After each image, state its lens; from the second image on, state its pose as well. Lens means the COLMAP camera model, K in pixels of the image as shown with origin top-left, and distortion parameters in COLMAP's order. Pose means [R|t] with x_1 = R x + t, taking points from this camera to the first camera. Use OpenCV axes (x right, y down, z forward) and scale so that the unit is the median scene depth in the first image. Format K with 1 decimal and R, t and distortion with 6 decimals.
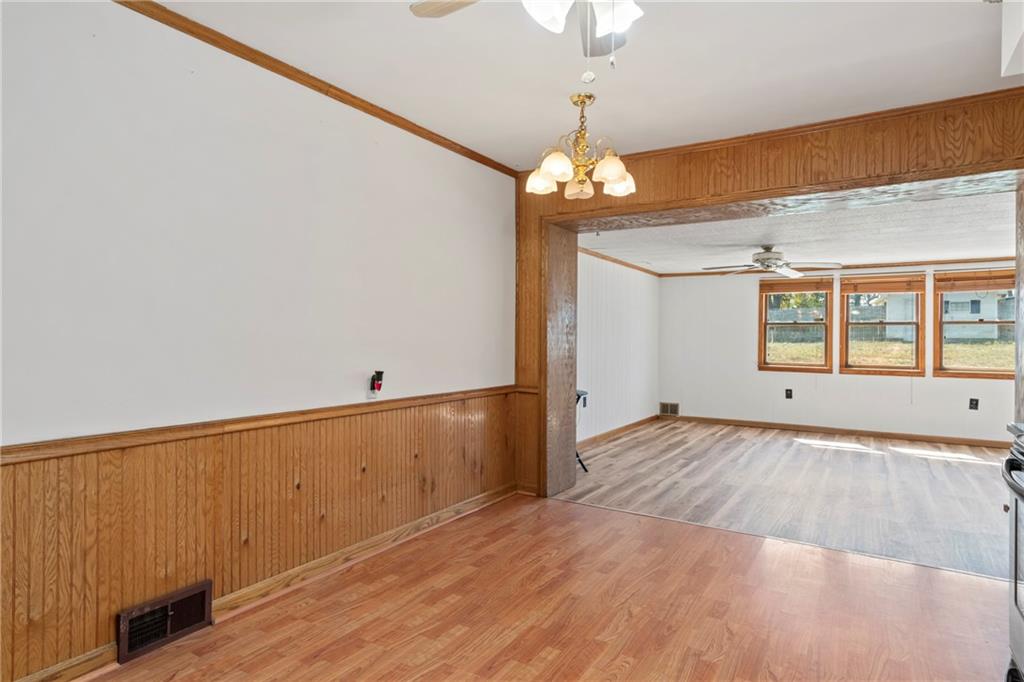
lens RADIAL K [[577.5, 0, 512.0], [0, 577.5, 338.9], [0, 0, 1]] dist [-0.004110, 0.005169]
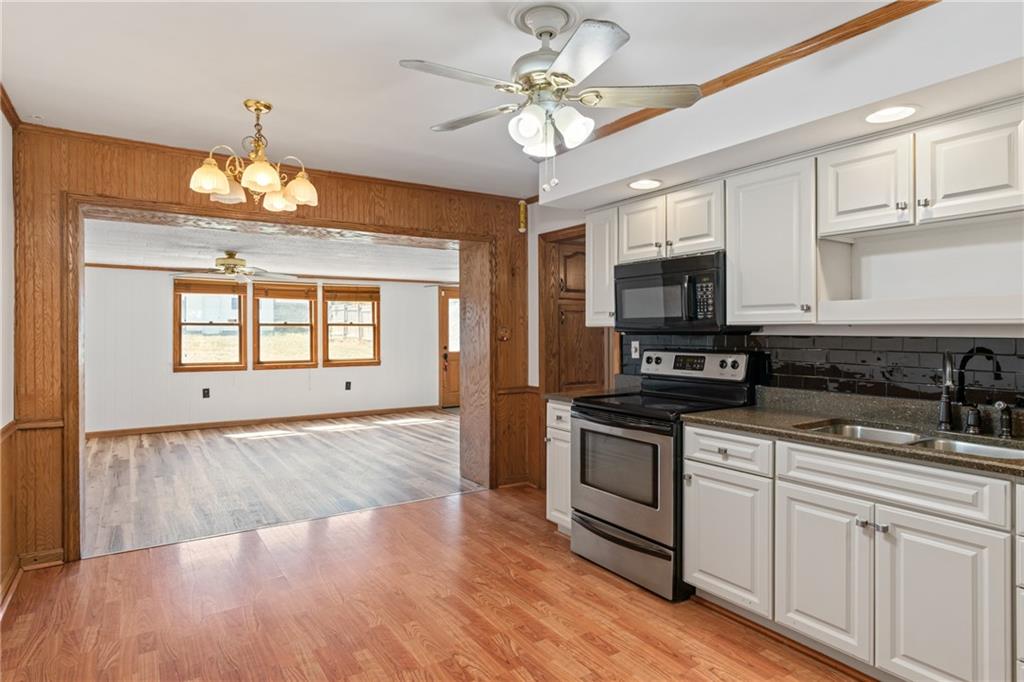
lens RADIAL K [[577.5, 0, 519.0], [0, 577.5, 332.2], [0, 0, 1]] dist [-0.004110, 0.005169]
pose [[0.406231, -0.010310, 0.913712, -0.249478], [0.005787, 0.999945, 0.008710, -0.020014], [-0.913752, 0.001749, 0.406269, 0.093753]]
